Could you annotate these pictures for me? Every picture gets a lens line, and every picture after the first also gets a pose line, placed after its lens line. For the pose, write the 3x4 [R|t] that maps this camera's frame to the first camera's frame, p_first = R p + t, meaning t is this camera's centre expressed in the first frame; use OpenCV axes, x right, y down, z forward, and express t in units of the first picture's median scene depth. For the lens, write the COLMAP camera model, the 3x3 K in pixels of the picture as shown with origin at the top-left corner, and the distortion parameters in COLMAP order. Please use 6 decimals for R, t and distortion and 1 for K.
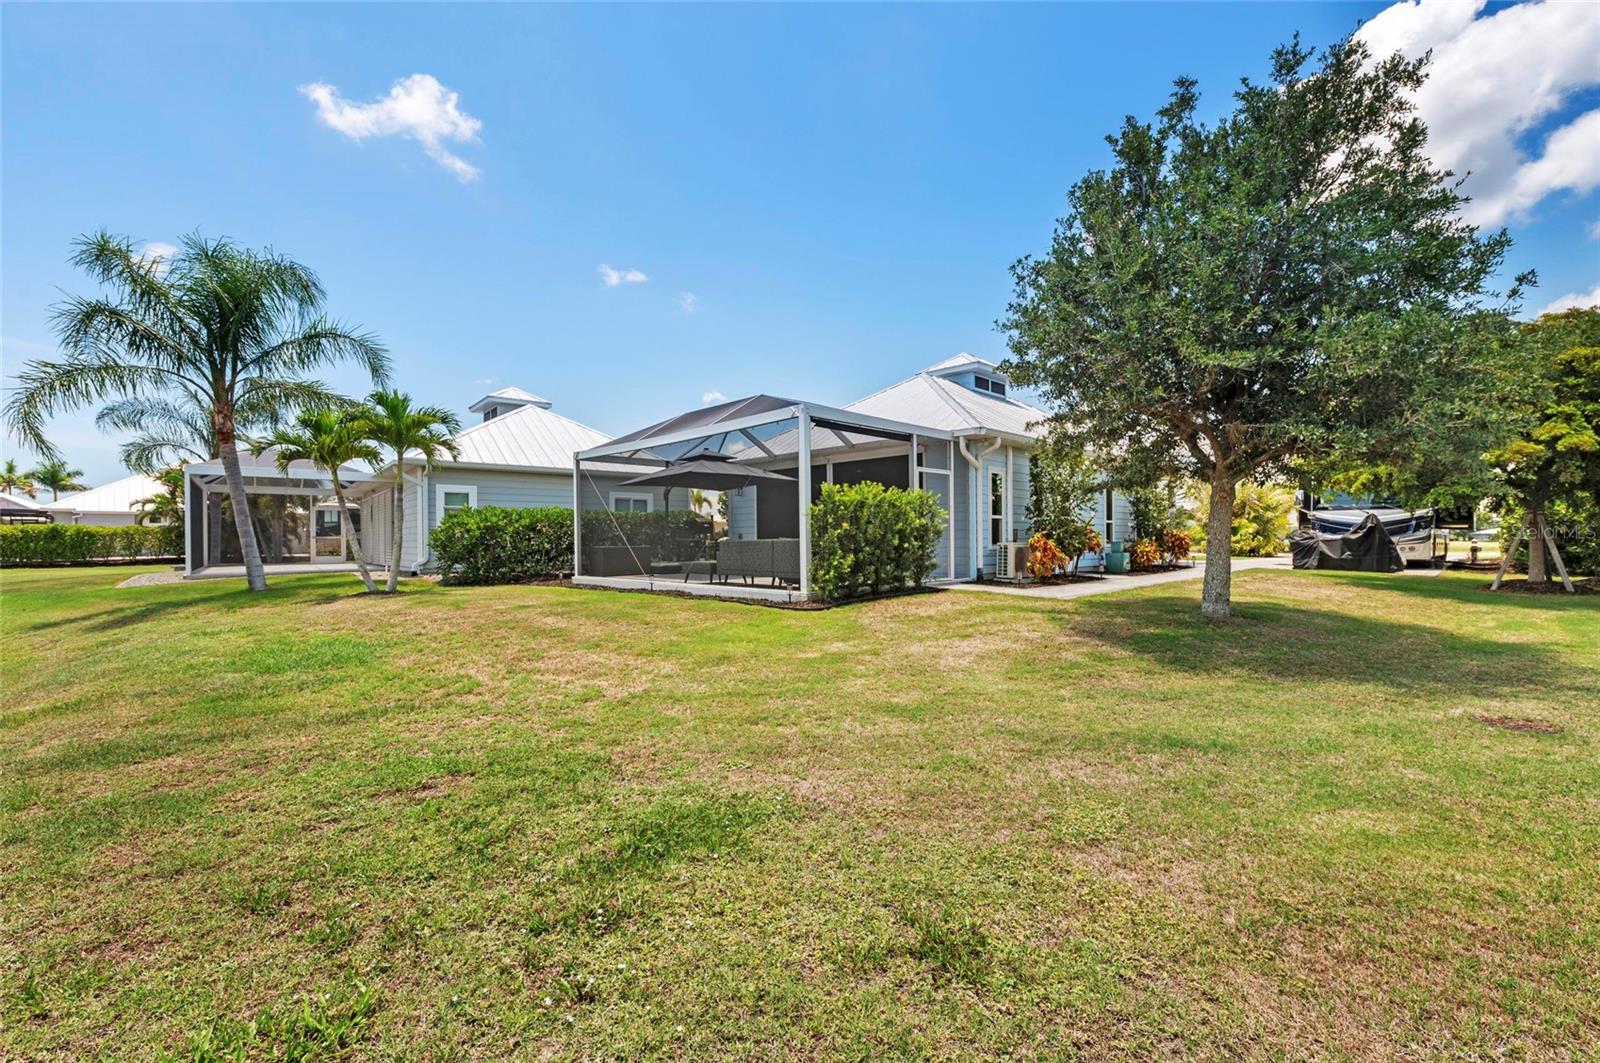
lens RADIAL K [[699.7, 0, 801.4], [0, 699.7, 542.8], [0, 0, 1]] dist [-0.002727, -0.000185]
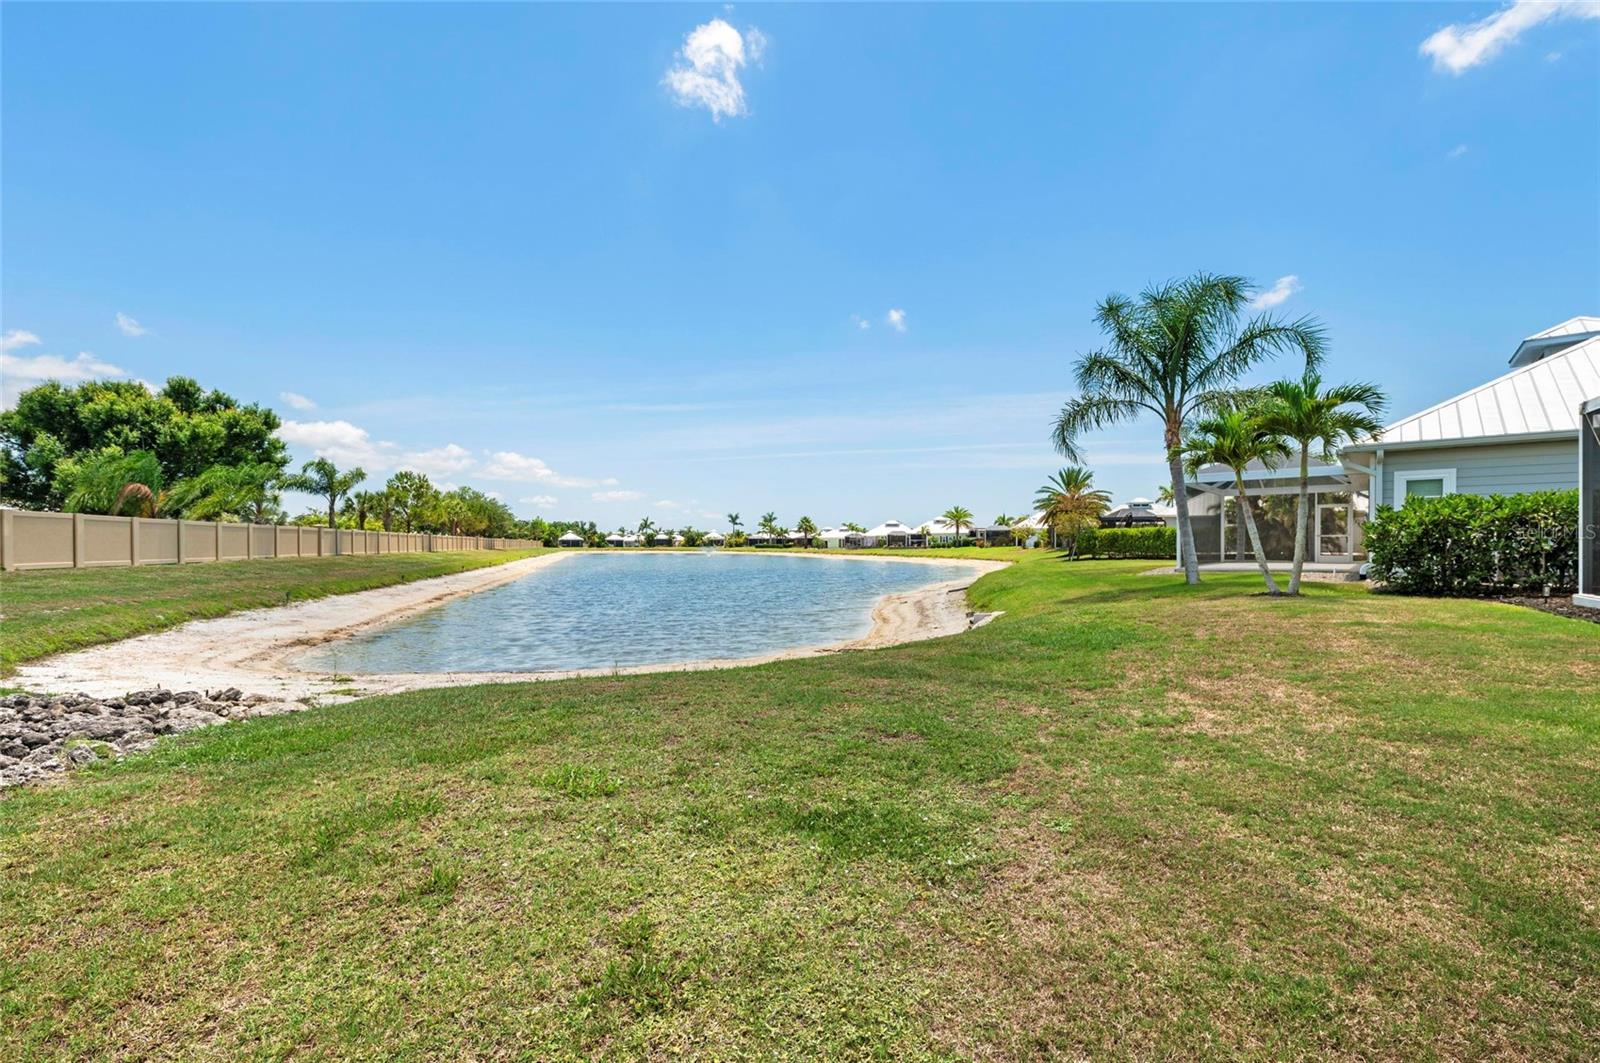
lens RADIAL K [[699.7, 0, 803.3], [0, 699.7, 536.1], [0, 0, 1]] dist [-0.002727, -0.000185]
pose [[0.170233, -0.005465, -0.985389, 0.204983], [-0.000773, 0.999984, -0.005680, -0.001572], [0.985404, 0.001728, 0.170226, 0.184504]]
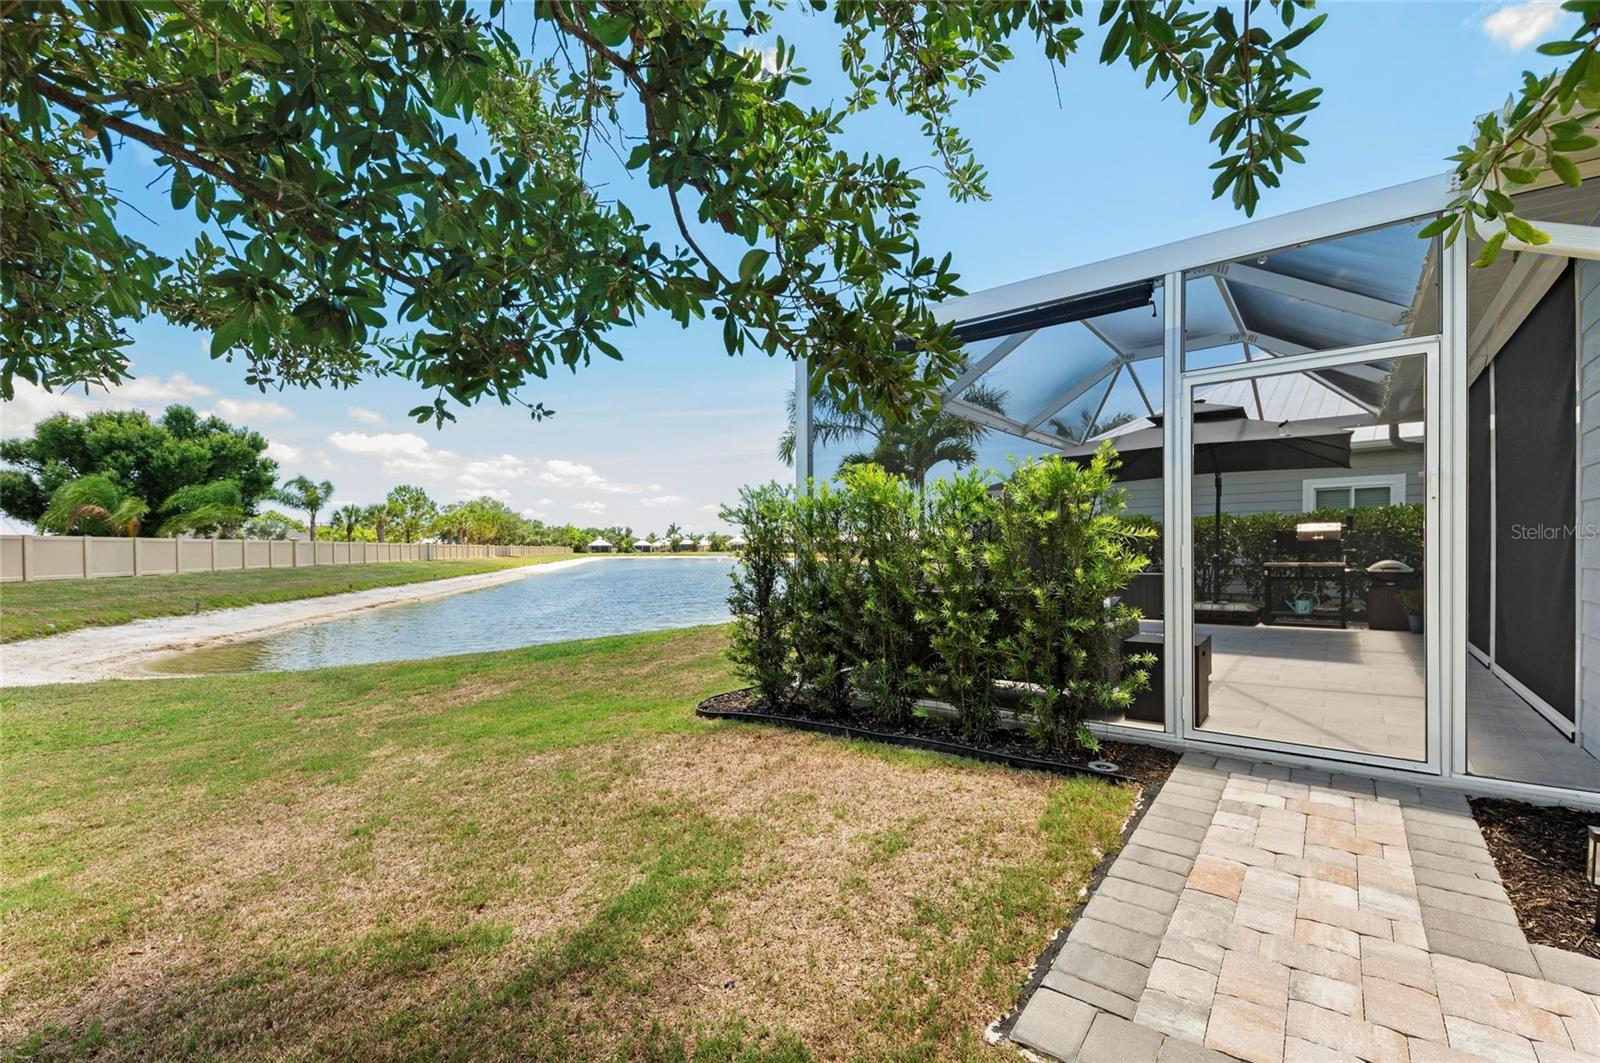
lens RADIAL K [[699.7, 0, 797.1], [0, 699.7, 537.0], [0, 0, 1]] dist [-0.002727, -0.000185]
pose [[0.095112, -0.009562, -0.995421, 0.395368], [0.006205, 0.999940, -0.009012, -0.026523], [0.995447, -0.005319, 0.095166, 0.712471]]
